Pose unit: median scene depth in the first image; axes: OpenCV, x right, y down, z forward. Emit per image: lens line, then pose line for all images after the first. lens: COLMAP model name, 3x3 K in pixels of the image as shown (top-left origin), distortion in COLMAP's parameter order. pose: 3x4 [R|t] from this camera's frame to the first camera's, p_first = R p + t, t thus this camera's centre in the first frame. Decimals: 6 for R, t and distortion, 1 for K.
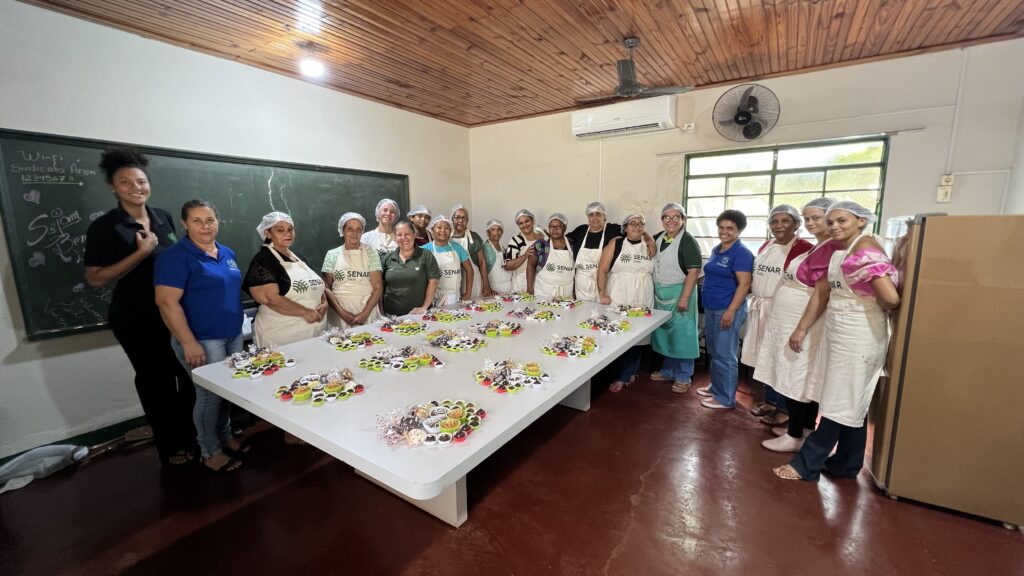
lens RADIAL K [[413.9, 0, 510.7], [0, 413.9, 288.6], [0, 0, 1]] dist [0.001955, 0.000605]
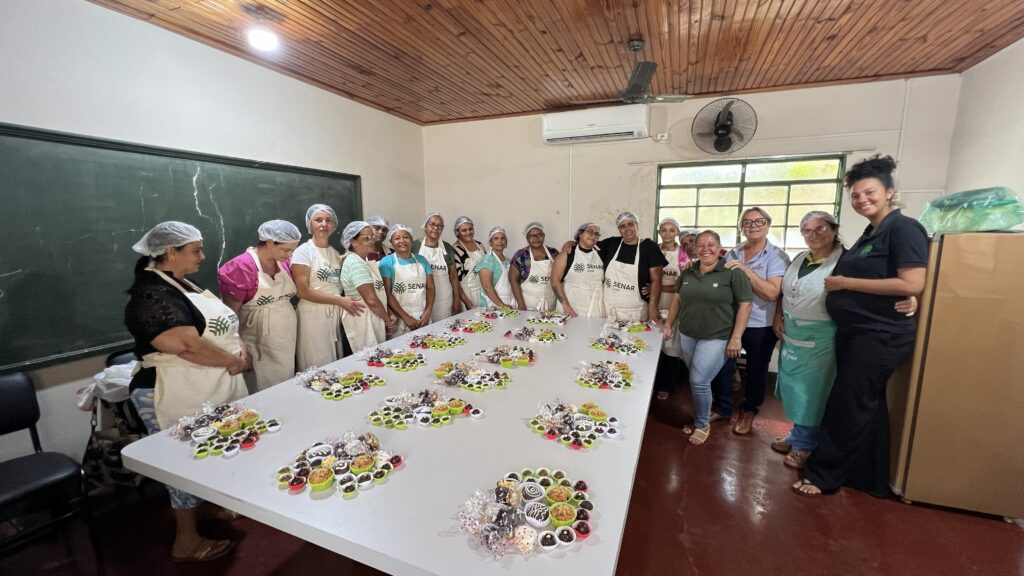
lens RADIAL K [[413.1, 0, 513.8], [0, 413.1, 289.1], [0, 0, 1]] dist [-0.000906, 0.001392]
pose [[0.979443, -0.023196, 0.200381, -0.194593], [0.024175, 0.999705, -0.002442, -0.042689], [-0.200265, 0.007236, 0.979715, 0.141941]]
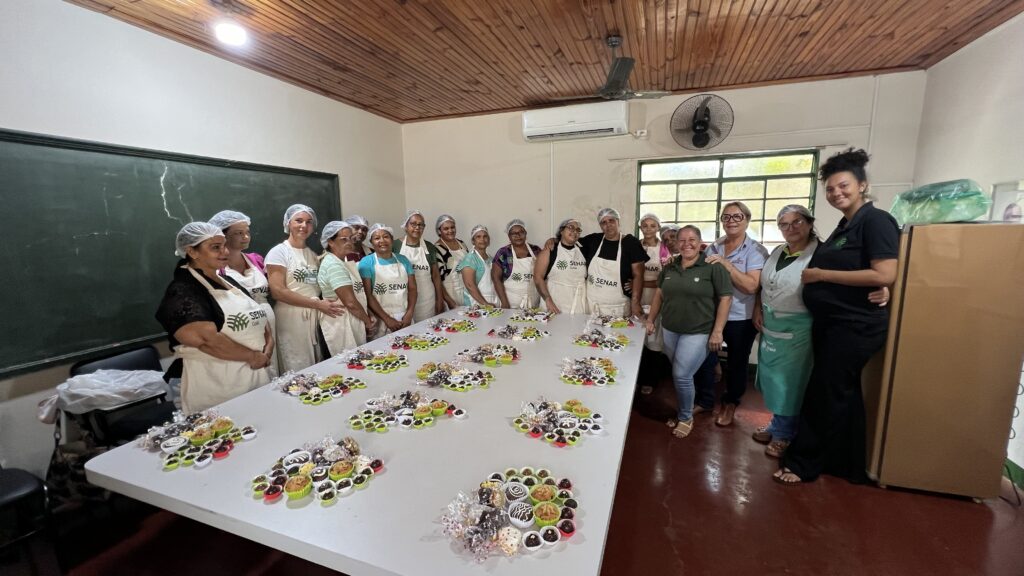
lens RADIAL K [[413.1, 0, 513.8], [0, 413.1, 289.3], [0, 0, 1]] dist [-0.000906, 0.001392]
pose [[0.970623, -0.043085, 0.236718, -0.188336], [0.043581, 0.999045, 0.003140, -0.041651], [-0.236628, 0.007269, 0.971573, 0.147893]]
